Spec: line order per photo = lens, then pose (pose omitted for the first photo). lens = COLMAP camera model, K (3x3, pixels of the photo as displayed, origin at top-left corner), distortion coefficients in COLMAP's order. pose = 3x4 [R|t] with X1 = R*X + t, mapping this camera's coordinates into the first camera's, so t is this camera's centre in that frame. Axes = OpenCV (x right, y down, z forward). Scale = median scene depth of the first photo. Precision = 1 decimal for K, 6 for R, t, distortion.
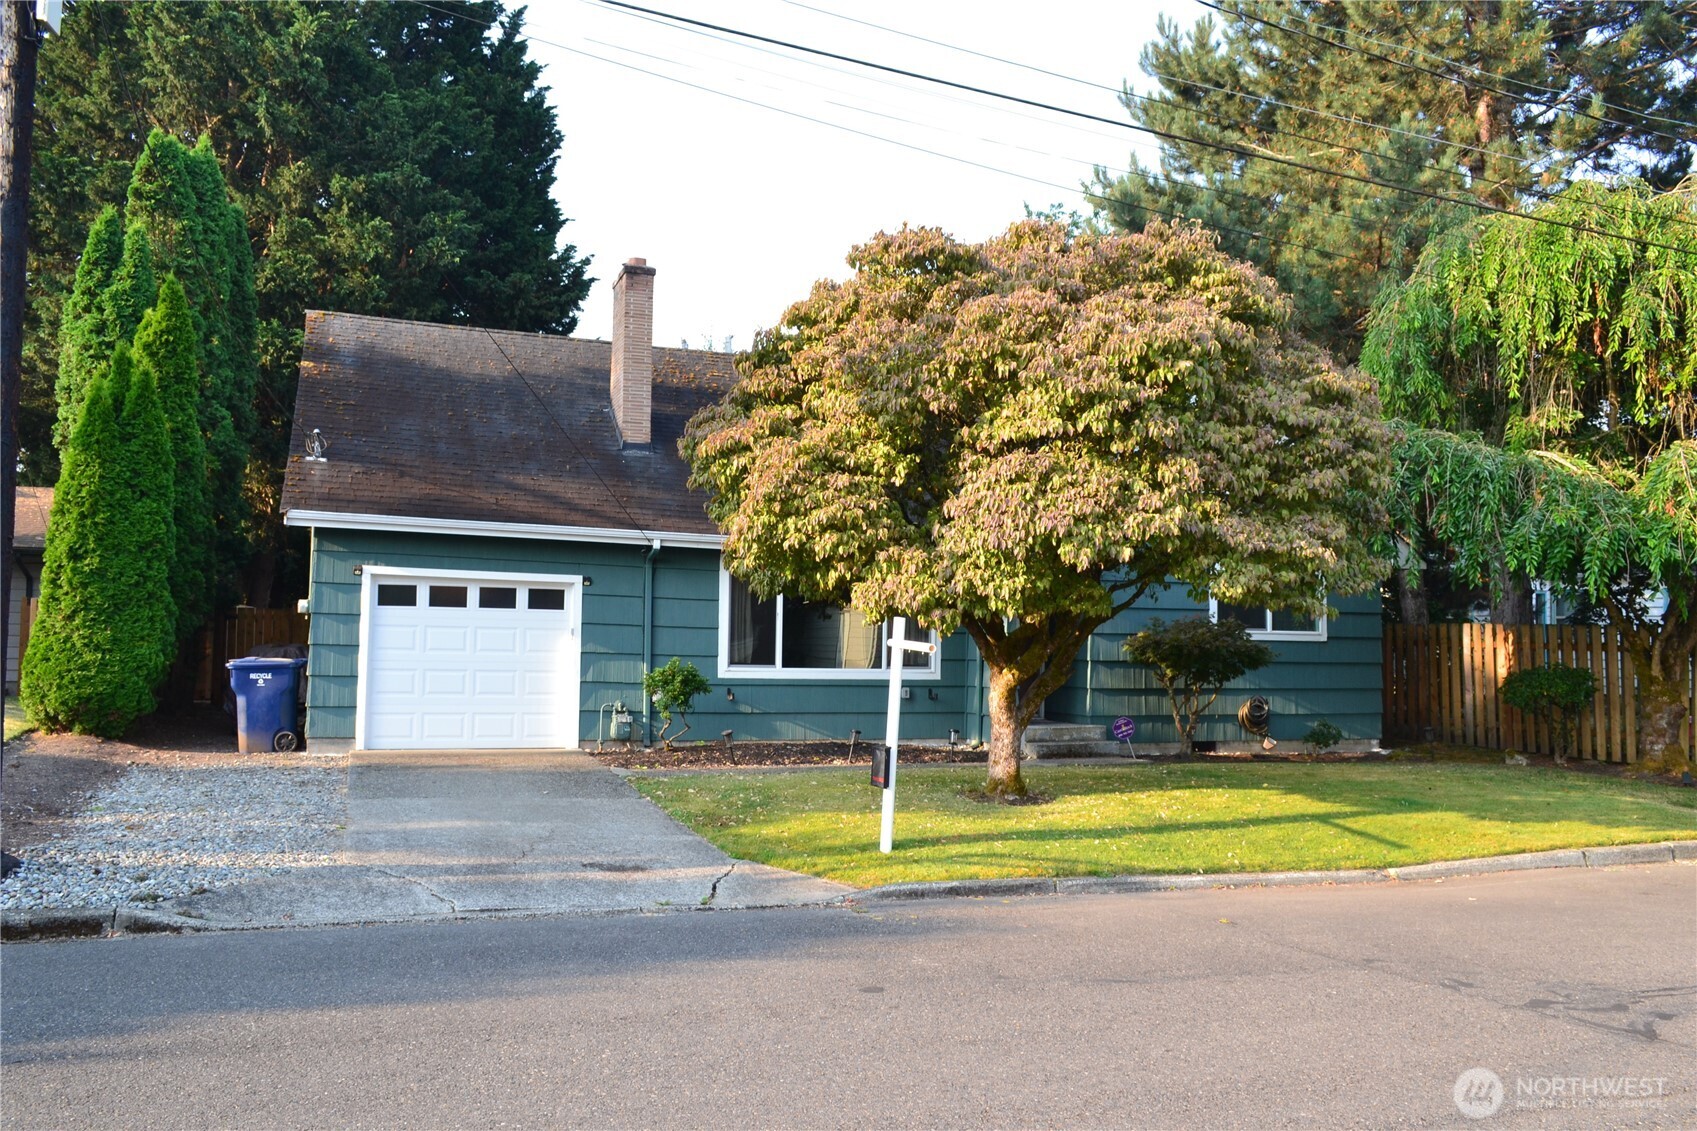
lens RADIAL K [[1346.7, 0, 853.1], [0, 1346.7, 565.3], [0, 0, 1]] dist [-0.013224, 0.006083]
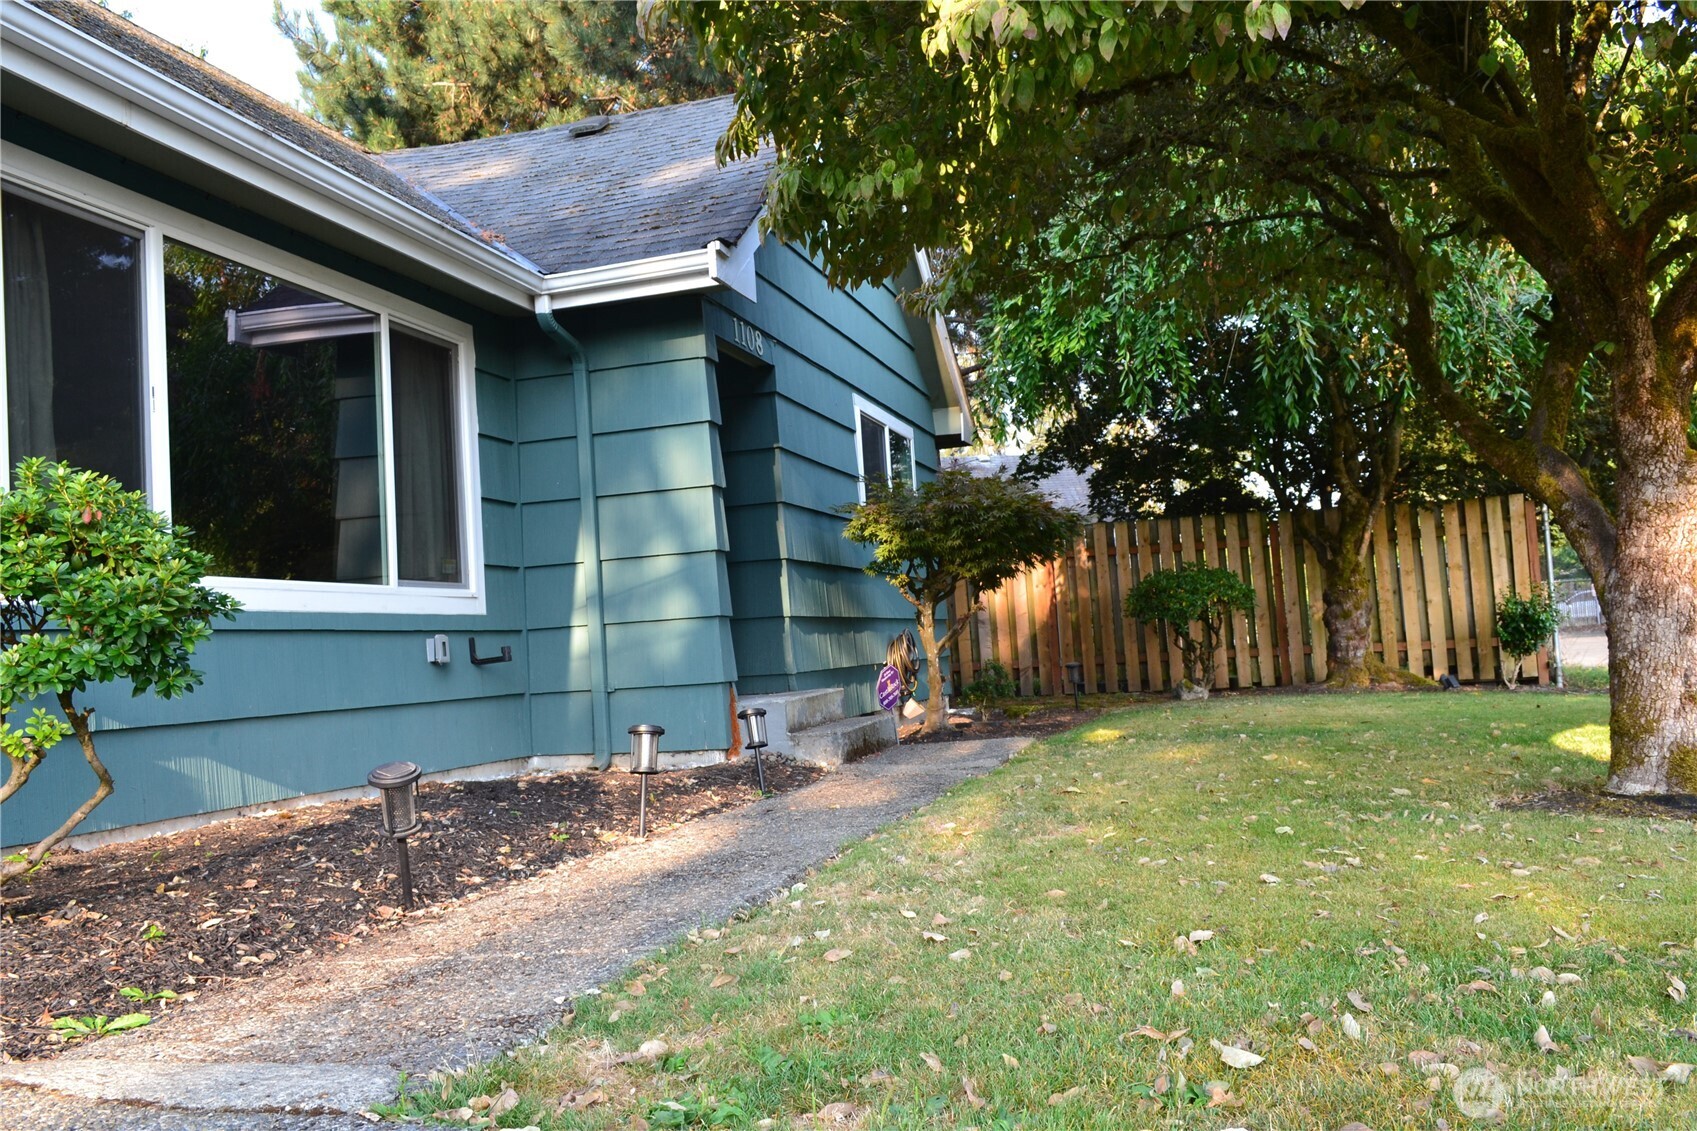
lens RADIAL K [[1368.2, 0, 848.5], [0, 1368.2, 565.5], [0, 0, 1]] dist [-0.007137, 0.006030]
pose [[0.588617, 0.000276, 0.808412, -0.219417], [0.023648, 0.999566, -0.017560, 0.087966], [-0.808066, 0.029454, 0.588355, 0.741538]]
